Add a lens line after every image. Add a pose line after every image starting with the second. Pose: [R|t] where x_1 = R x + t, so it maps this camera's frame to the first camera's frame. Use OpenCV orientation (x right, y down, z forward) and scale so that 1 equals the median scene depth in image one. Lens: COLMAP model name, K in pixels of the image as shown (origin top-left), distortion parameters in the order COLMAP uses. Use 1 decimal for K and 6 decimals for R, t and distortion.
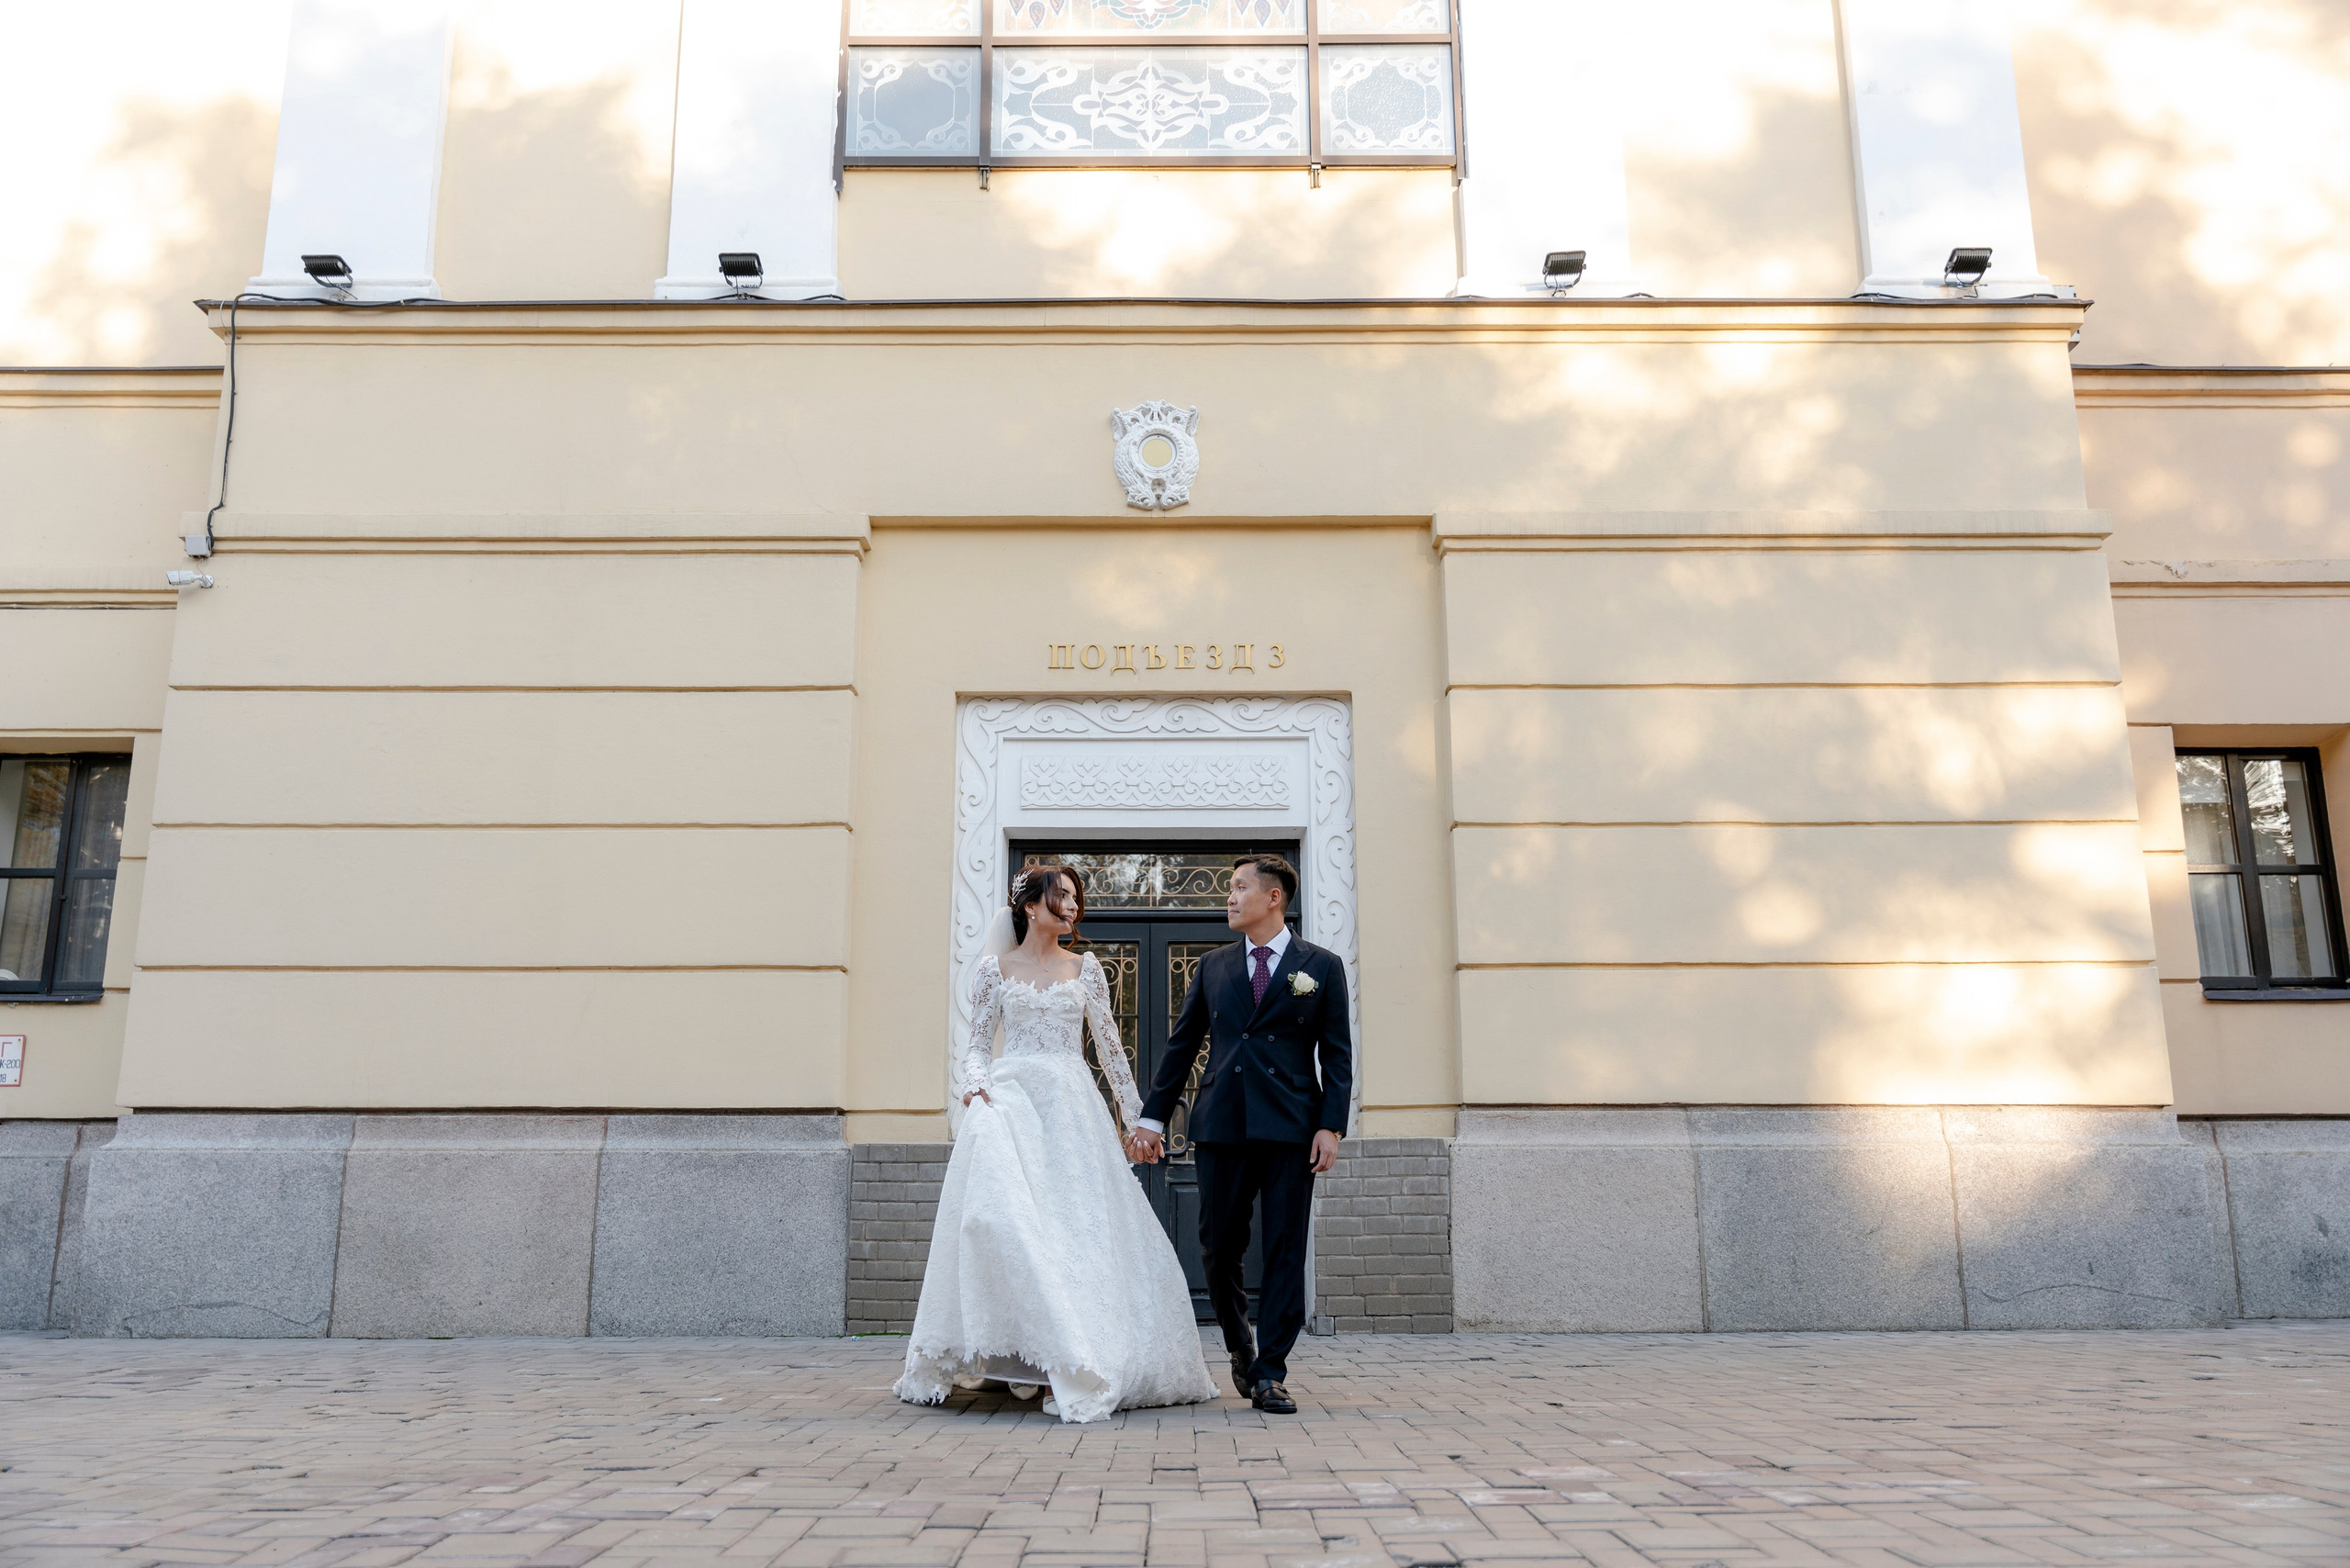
lens RADIAL K [[2007.5, 0, 1173.2], [0, 2007.5, 784.2], [0, 0, 1]] dist [-0.002602, -0.000618]
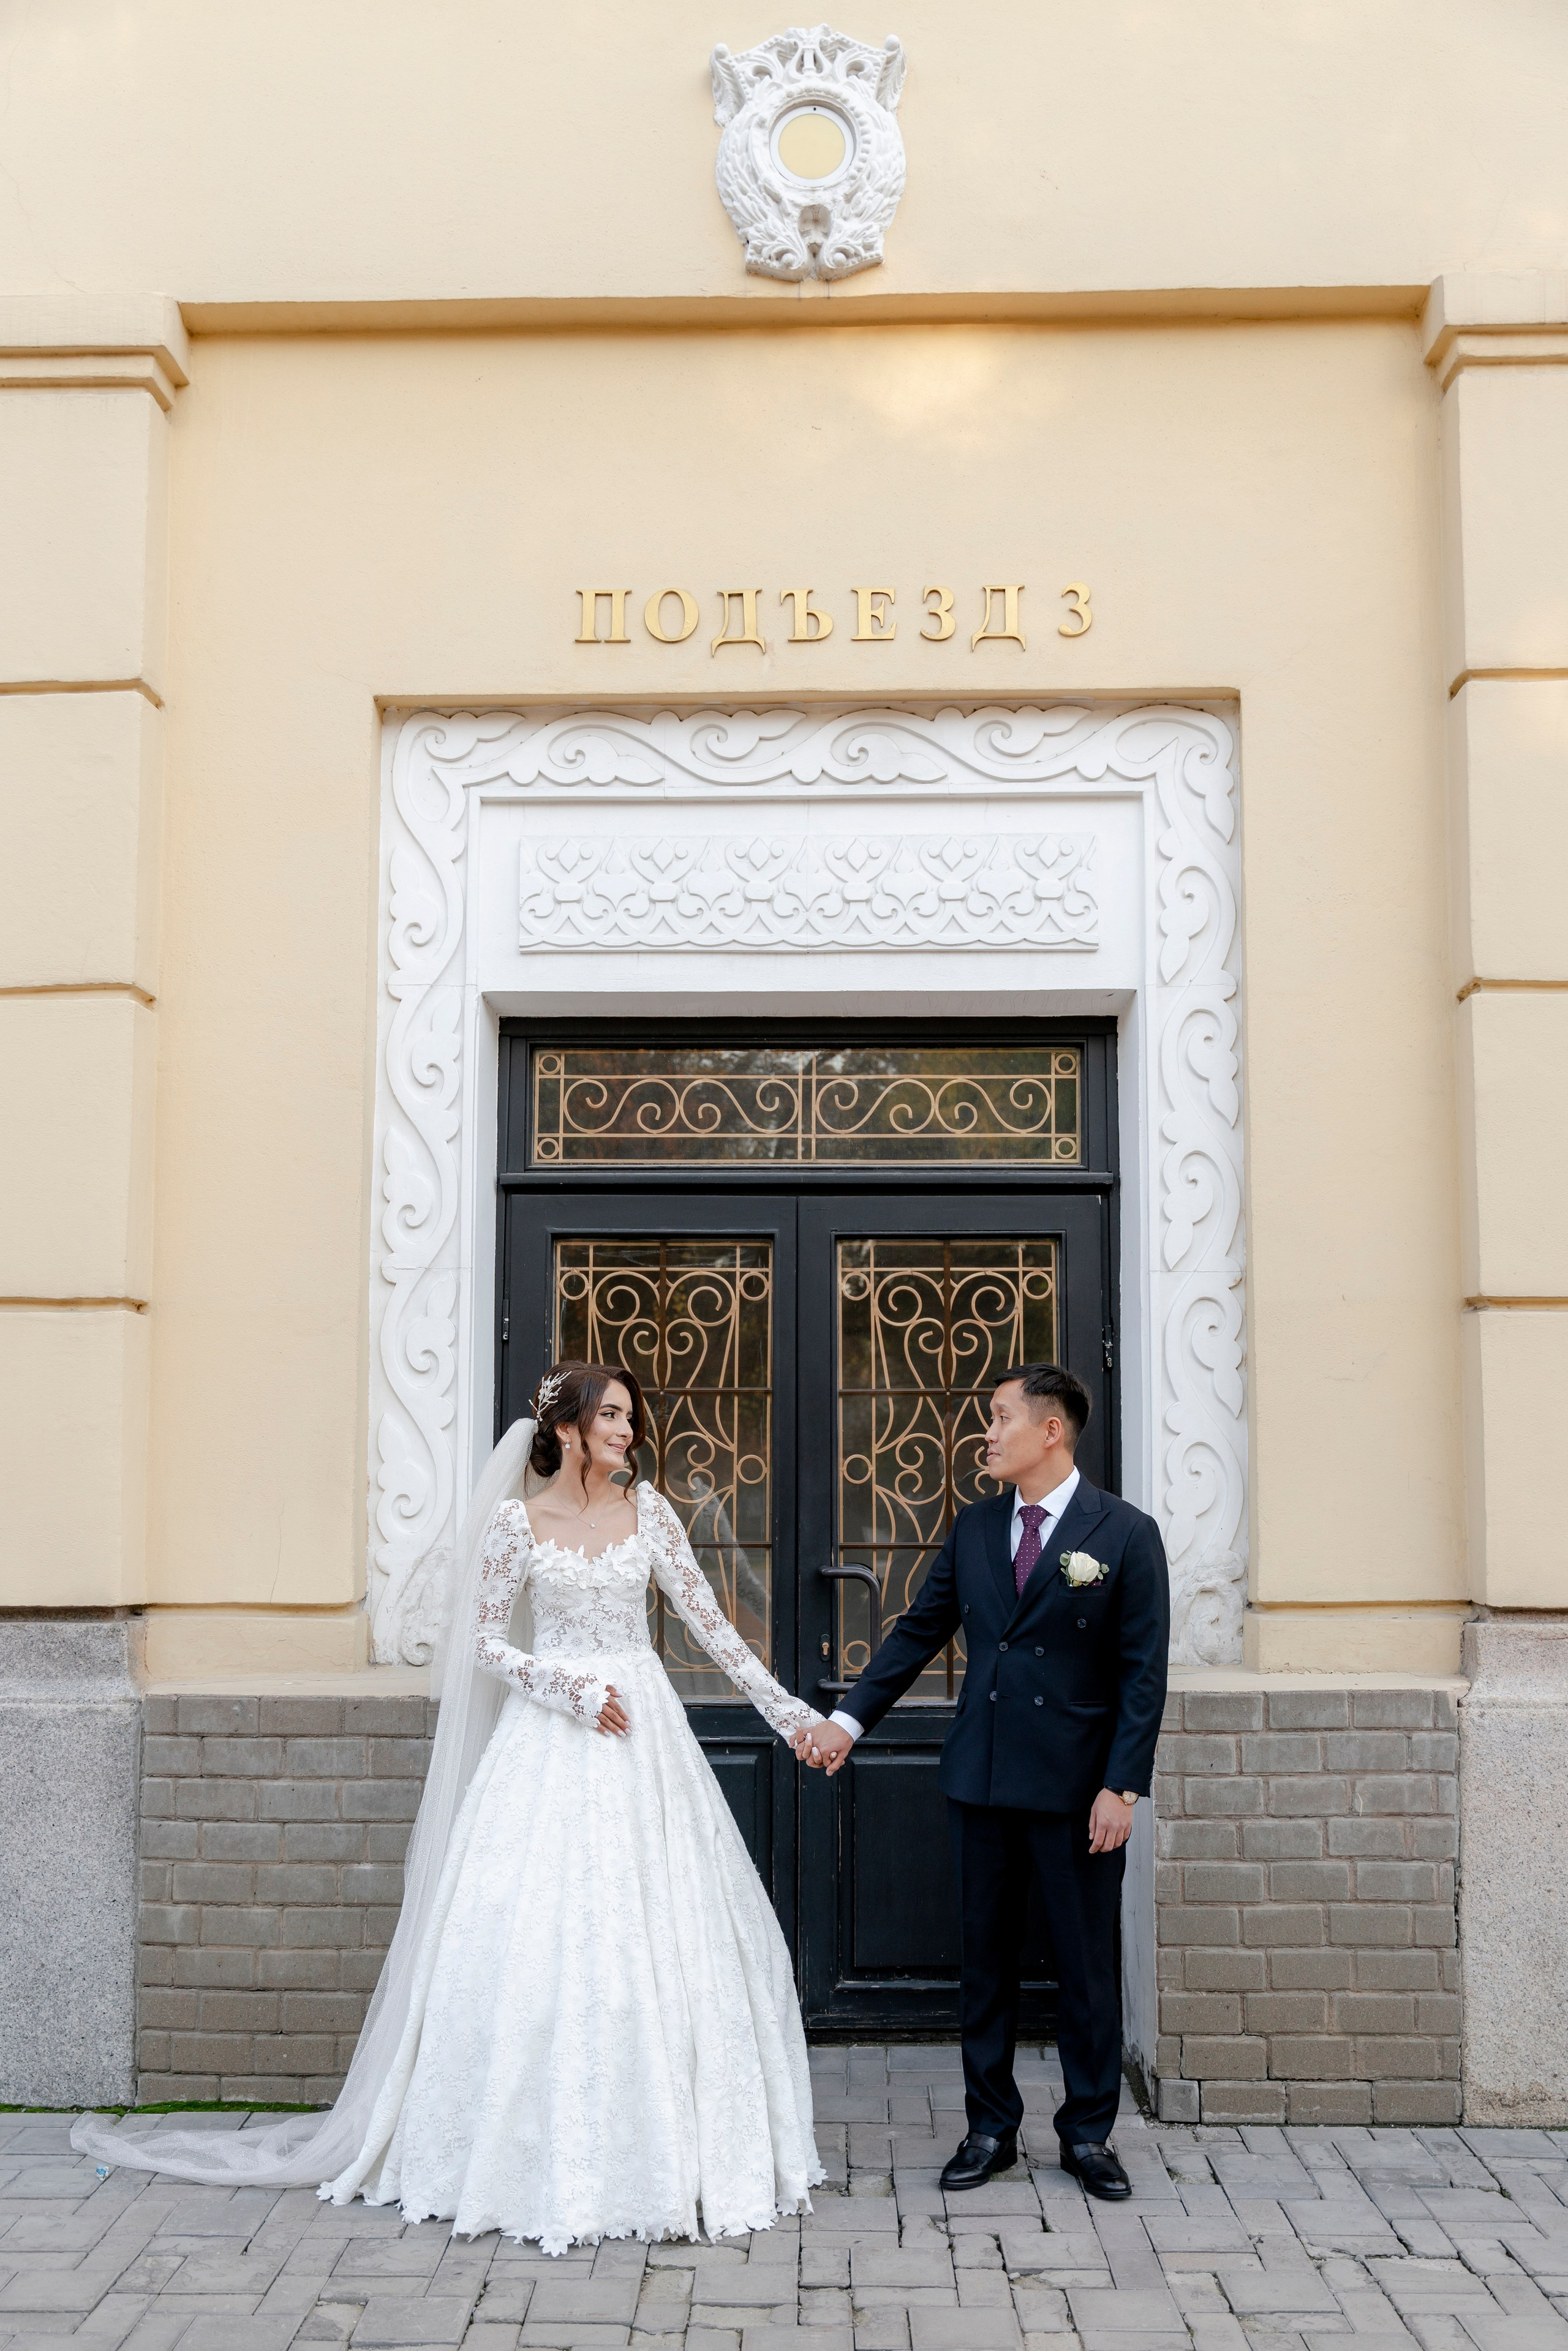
lens RADIAL K [[1976.6, 0, 783.4], [0, 1976.6, 1191.7], [0, 0, 1]] dist [0.002213, 0.002767]
pose [[0.999290, 0.001533, -0.037642, 0.002581], [0.003761, 0.990120, 0.140175, 0.003224], [0.037485, -0.140217, 0.989411, 0.539627]]
